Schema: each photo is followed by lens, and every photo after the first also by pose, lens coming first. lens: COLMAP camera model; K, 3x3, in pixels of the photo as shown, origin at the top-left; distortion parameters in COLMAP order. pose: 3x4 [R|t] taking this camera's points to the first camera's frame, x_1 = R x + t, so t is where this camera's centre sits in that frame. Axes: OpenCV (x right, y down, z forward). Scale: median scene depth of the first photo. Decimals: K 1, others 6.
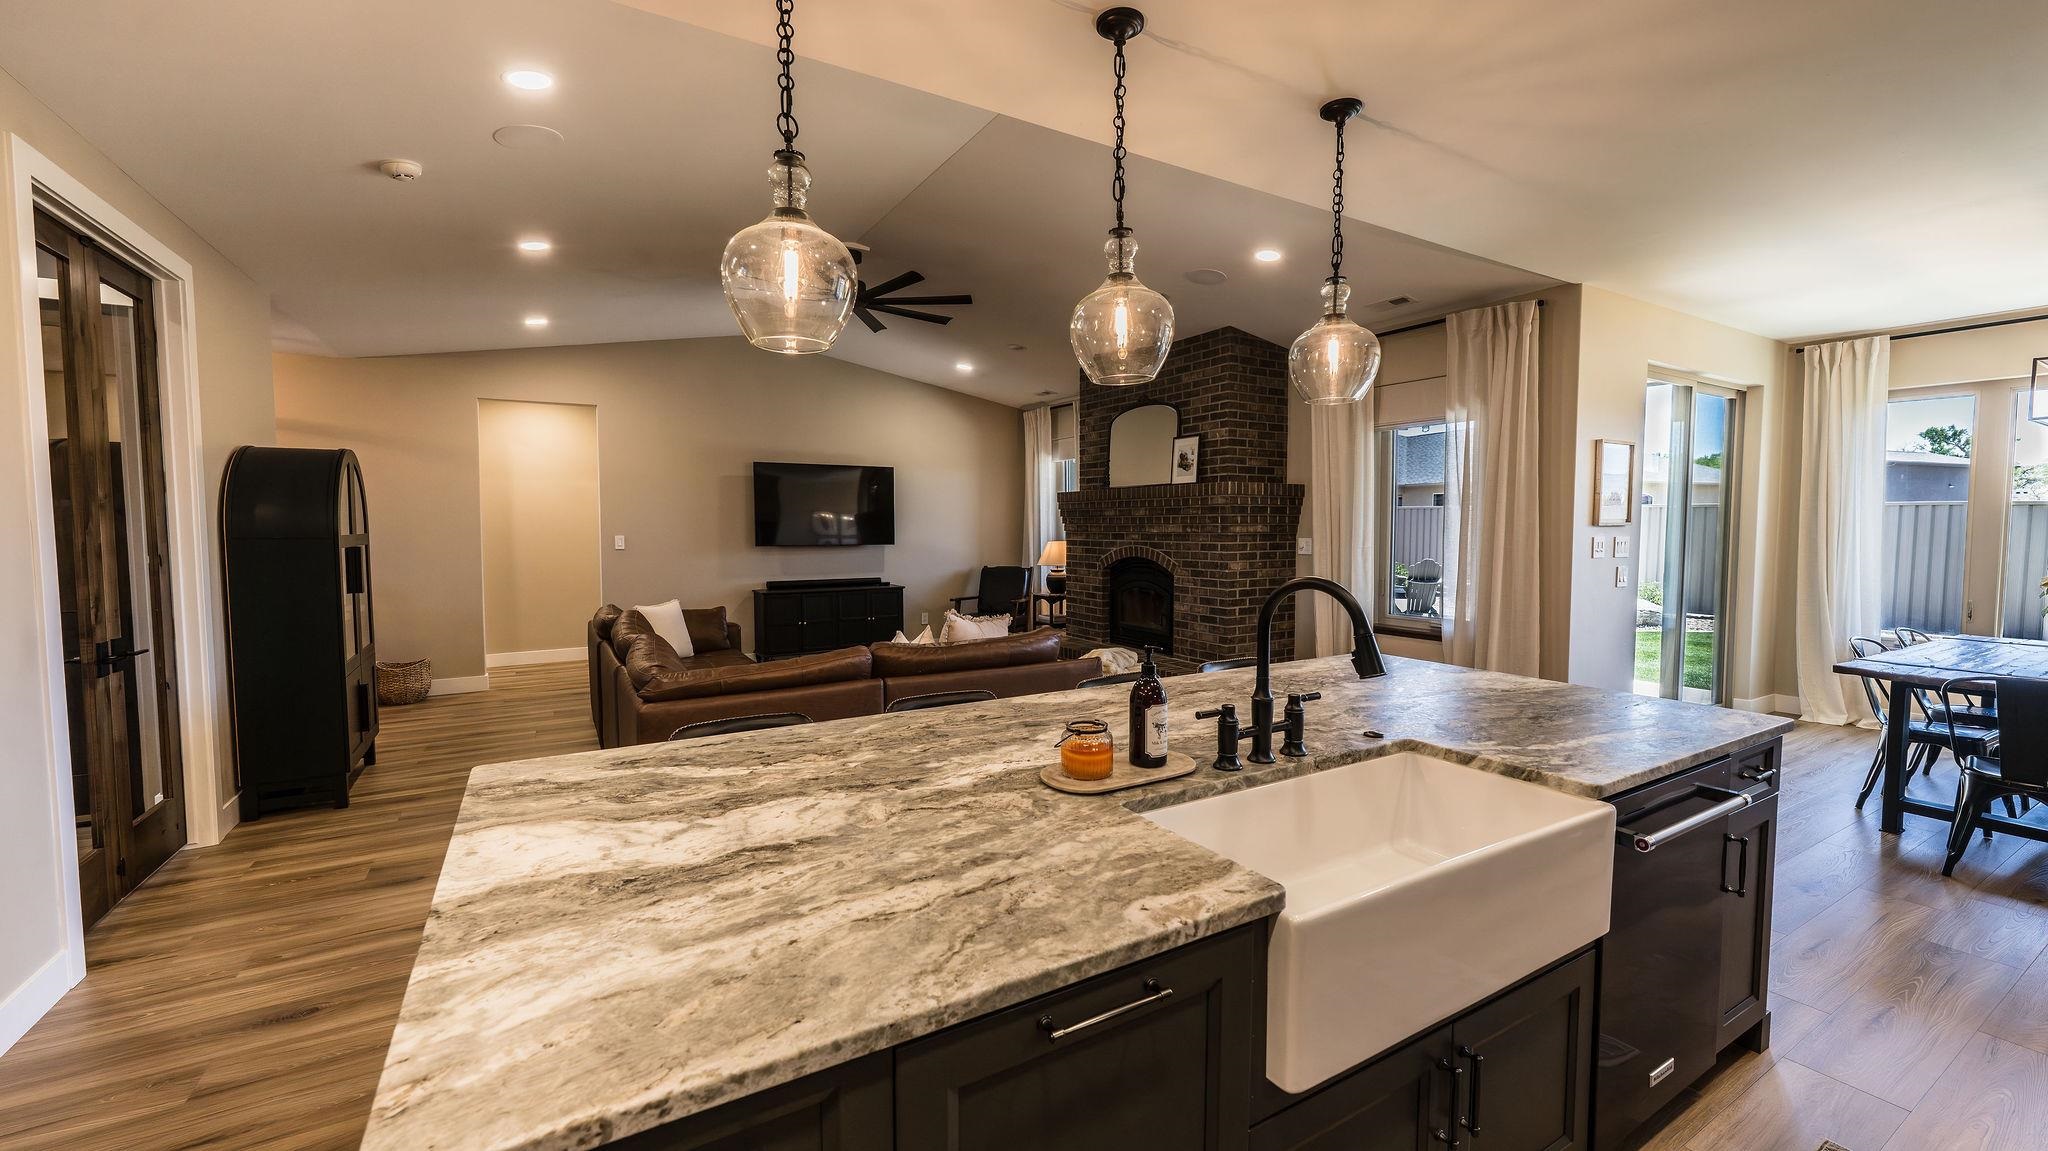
lens RADIAL K [[808.6, 0, 1019.7], [0, 808.6, 573.2], [0, 0, 1]] dist [-0.004965, 0.000133]
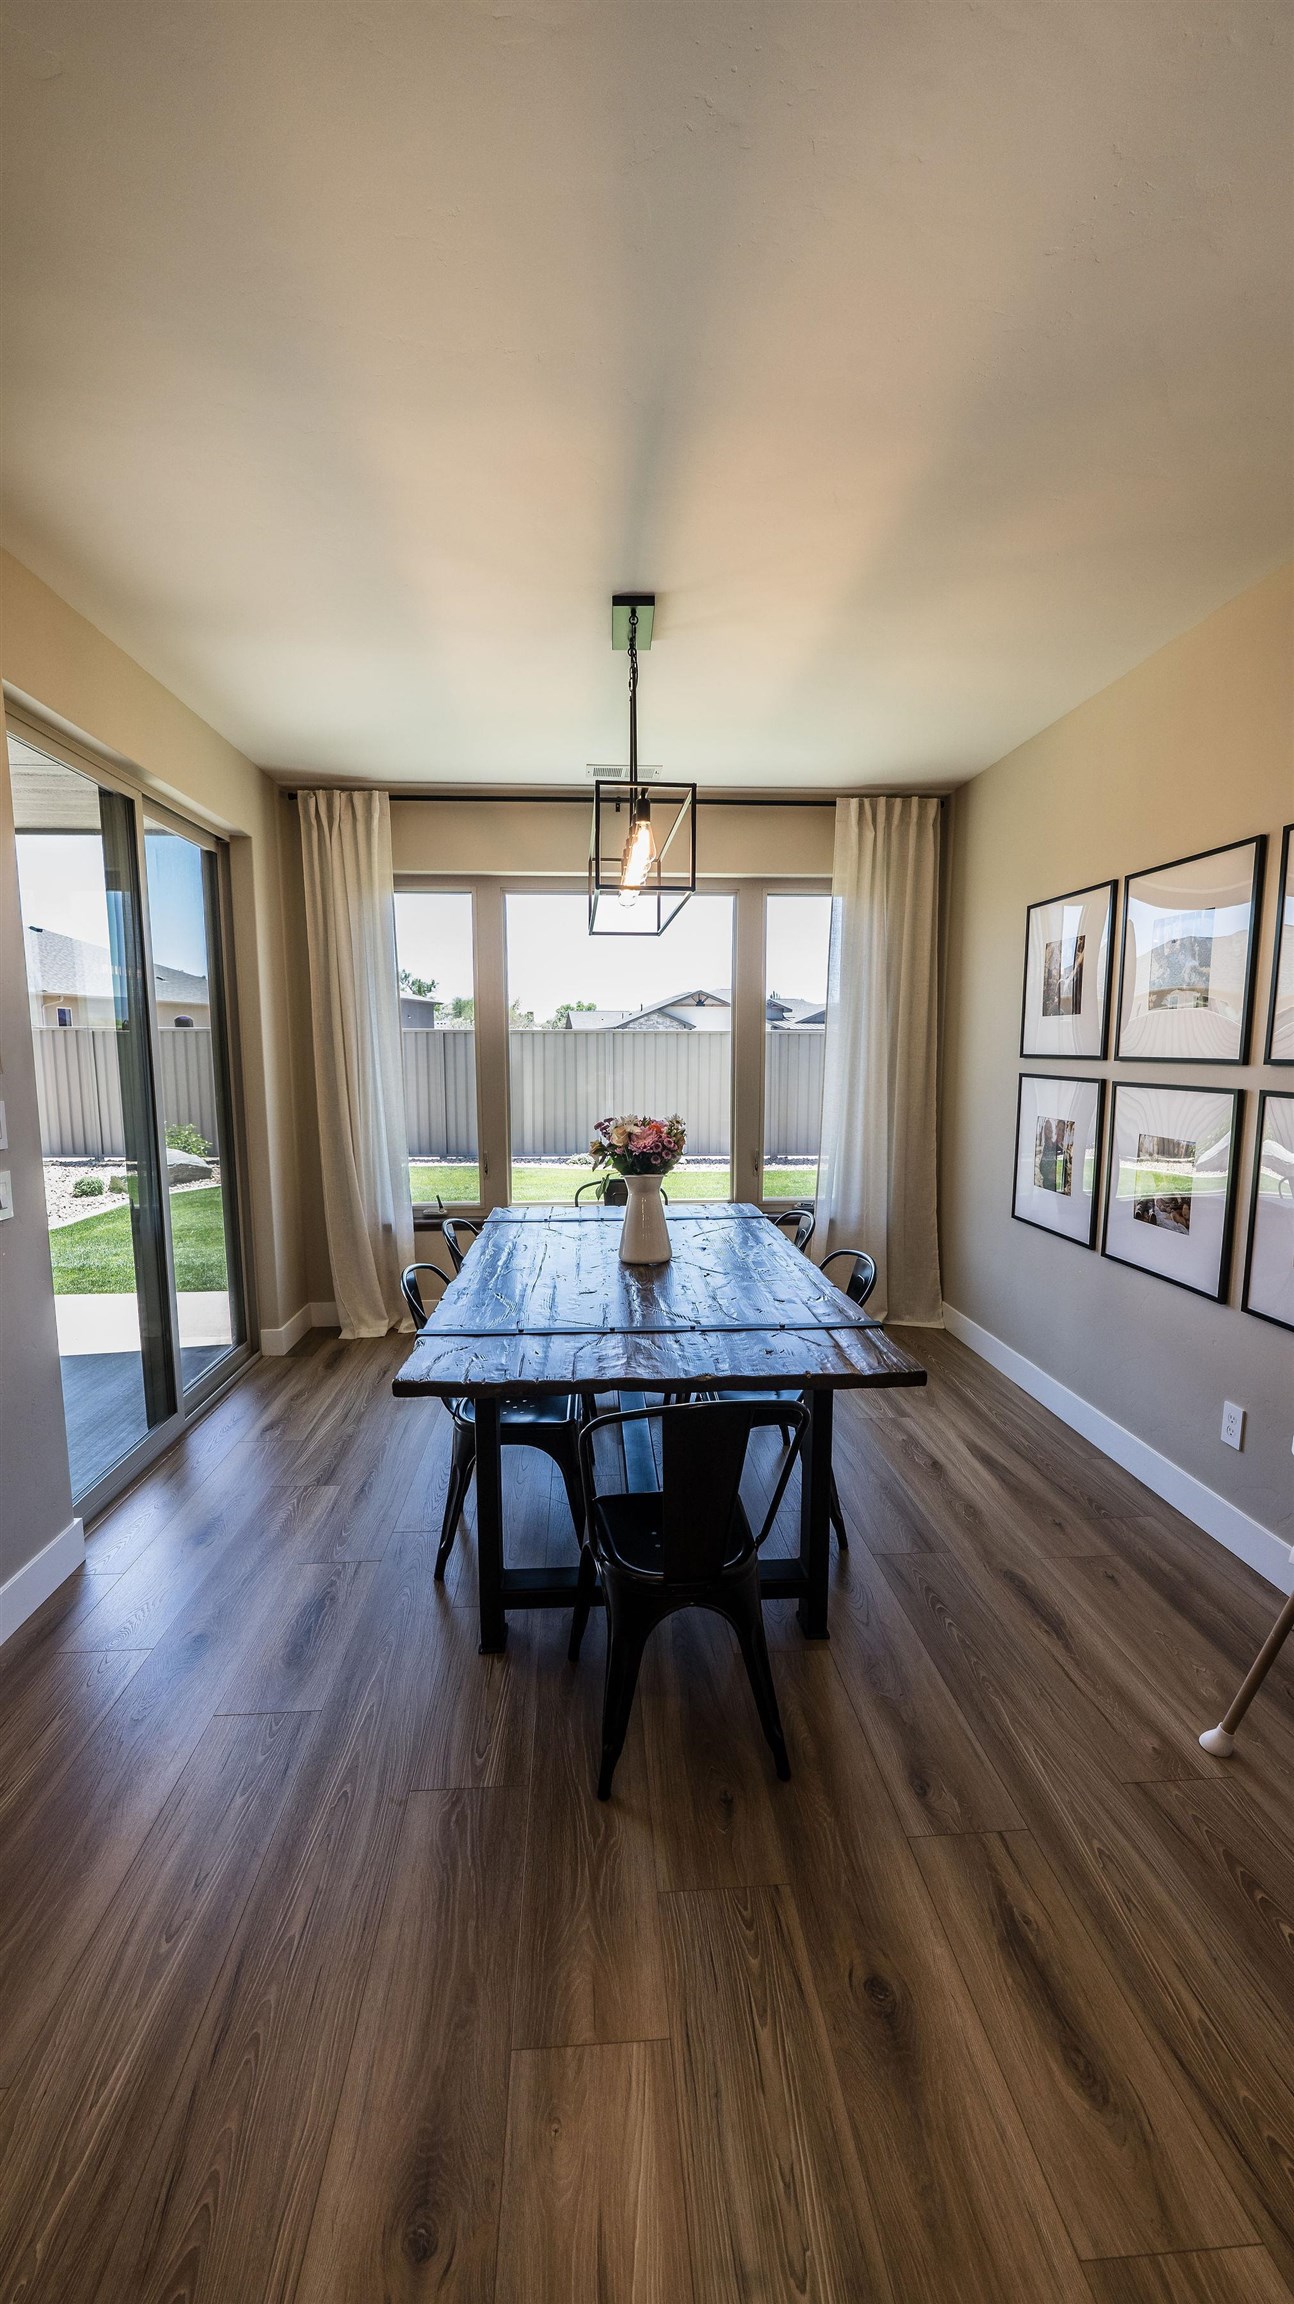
lens RADIAL K [[909.7, 0, 647.0], [0, 909.7, 1152.0], [0, 0, 1]] dist [-0.004965, 0.000133]
pose [[0.443292, -0.107351, 0.889926, 0.411345], [0.056349, 0.994176, 0.091858, -0.037533], [-0.894604, 0.009426, 0.446760, 0.416626]]
